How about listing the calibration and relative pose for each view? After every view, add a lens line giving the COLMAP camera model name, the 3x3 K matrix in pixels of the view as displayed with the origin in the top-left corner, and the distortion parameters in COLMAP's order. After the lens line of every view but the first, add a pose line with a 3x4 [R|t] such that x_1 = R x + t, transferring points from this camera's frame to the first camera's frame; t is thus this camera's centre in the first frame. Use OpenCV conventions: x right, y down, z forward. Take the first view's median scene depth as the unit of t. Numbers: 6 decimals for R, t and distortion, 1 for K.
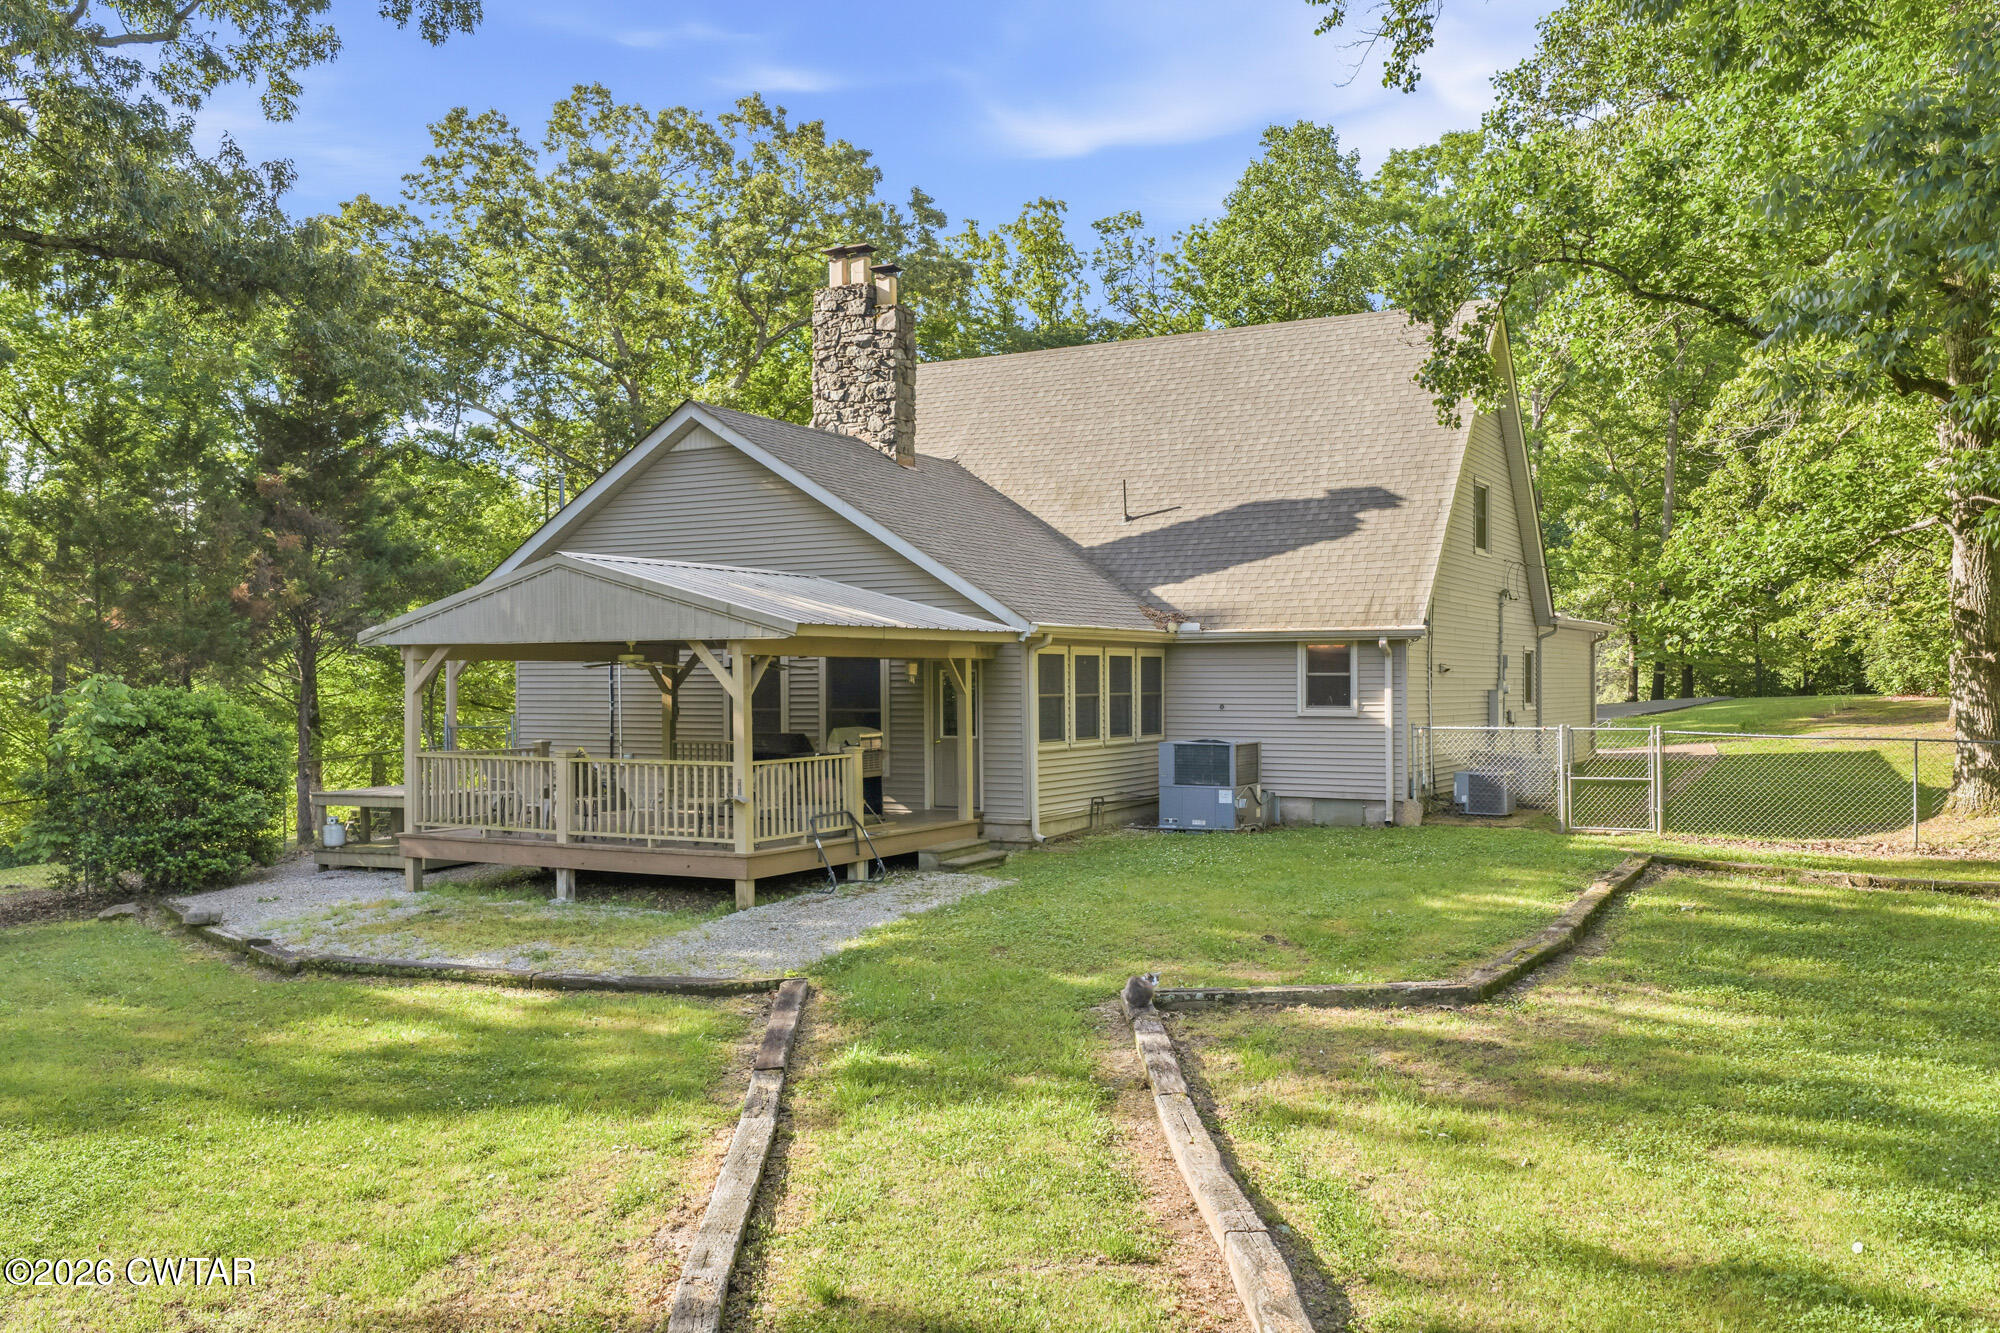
lens RADIAL K [[1631.6, 0, 1000.0], [0, 1631.6, 666.5], [0, 0, 1]] dist [-0.003663, 0.000876]
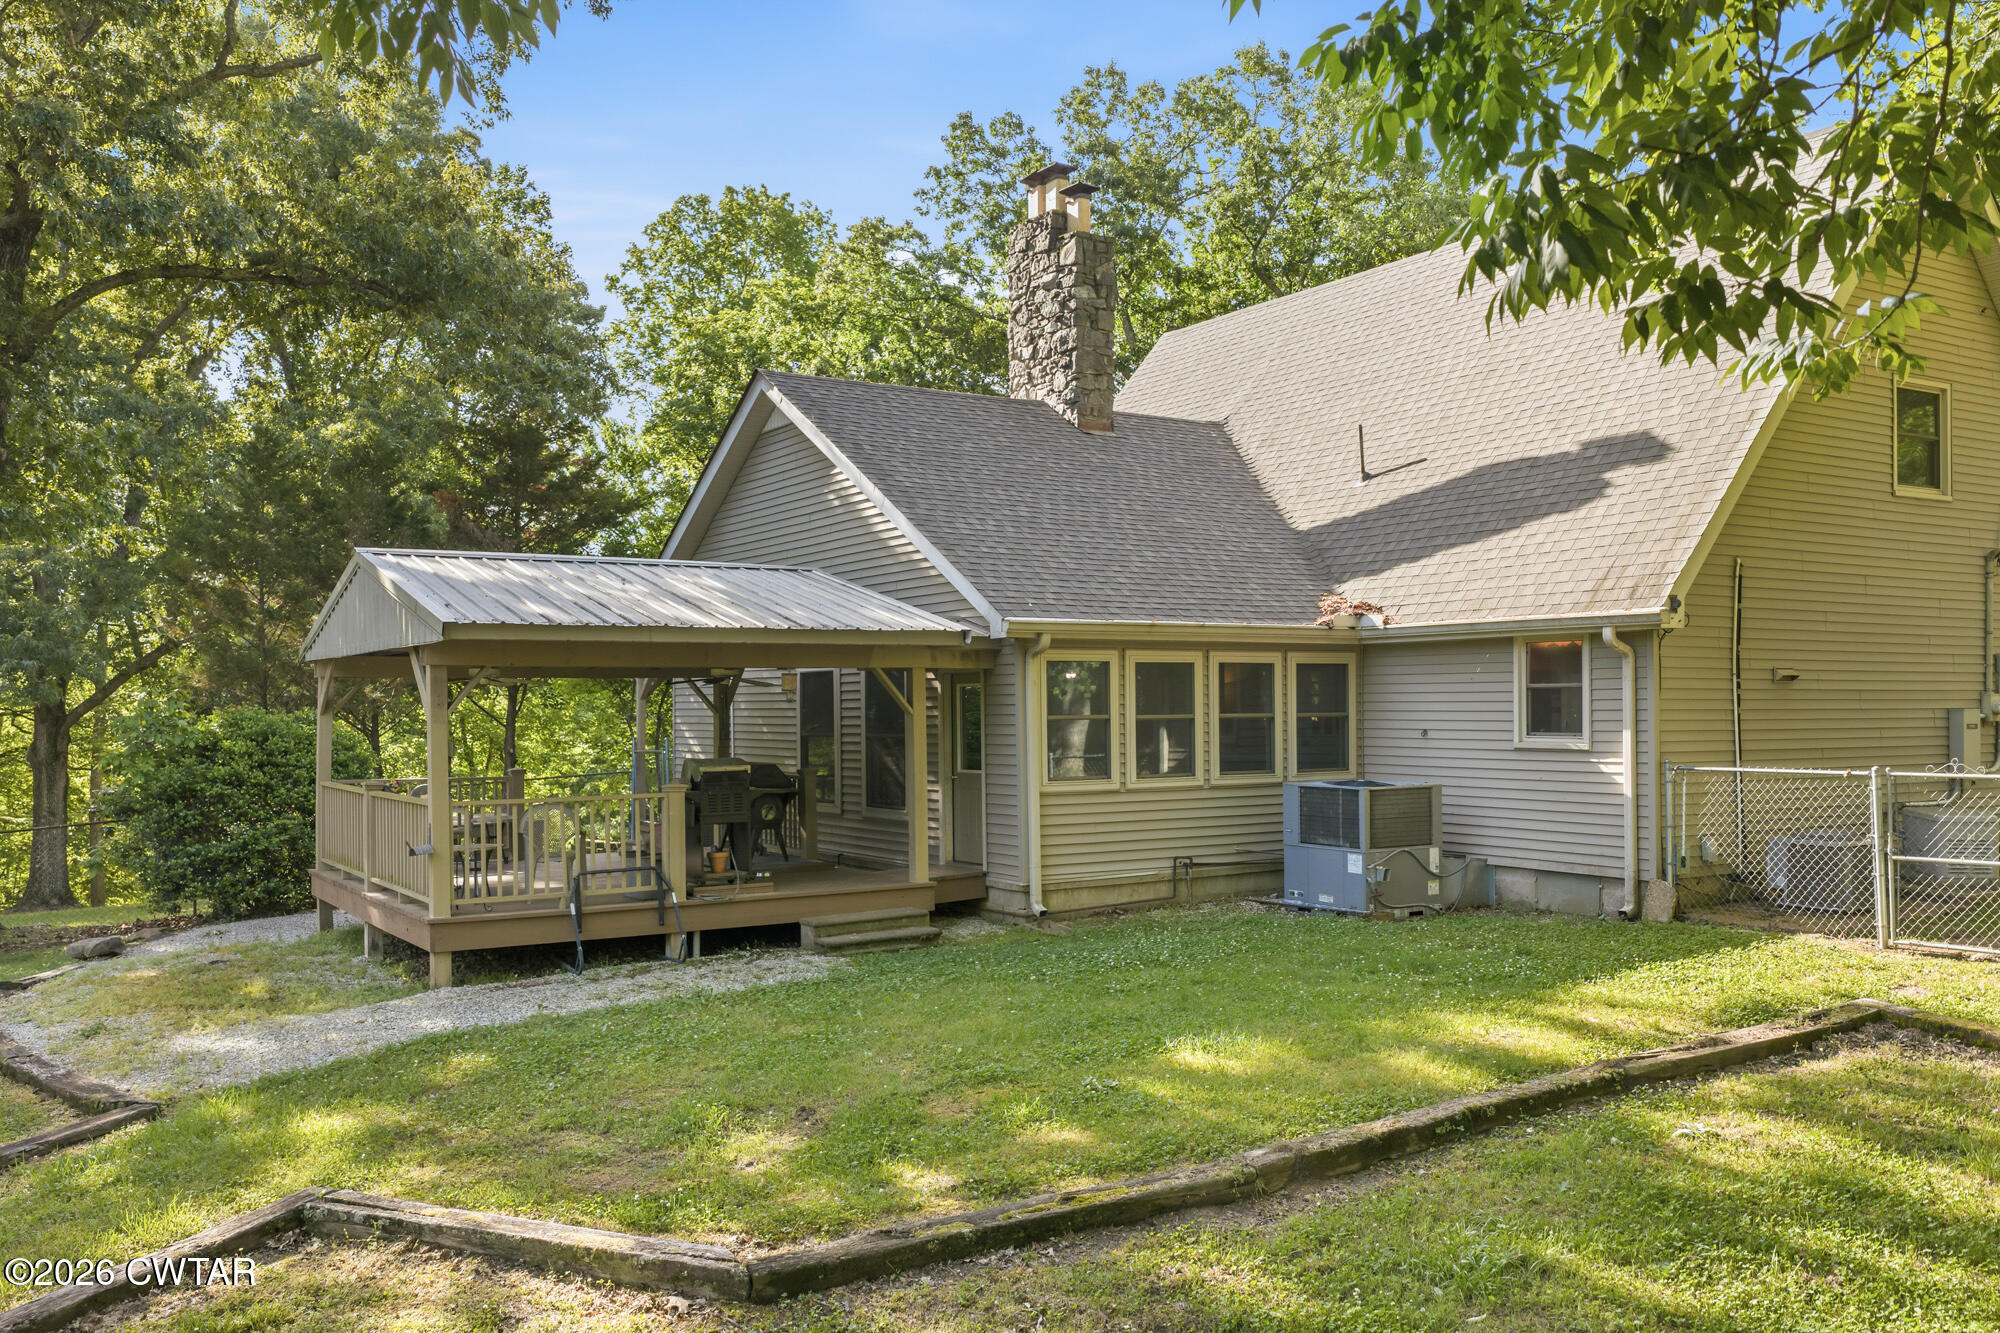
lens RADIAL K [[1646.6, 0, 1003.7], [0, 1646.6, 682.5], [0, 0, 1]] dist [0.031783, -0.137320]
pose [[0.881283, -0.009413, -0.472495, 0.317642], [0.008167, 0.999956, -0.004688, 0.004763], [0.472518, 0.000272, 0.881321, 0.294321]]
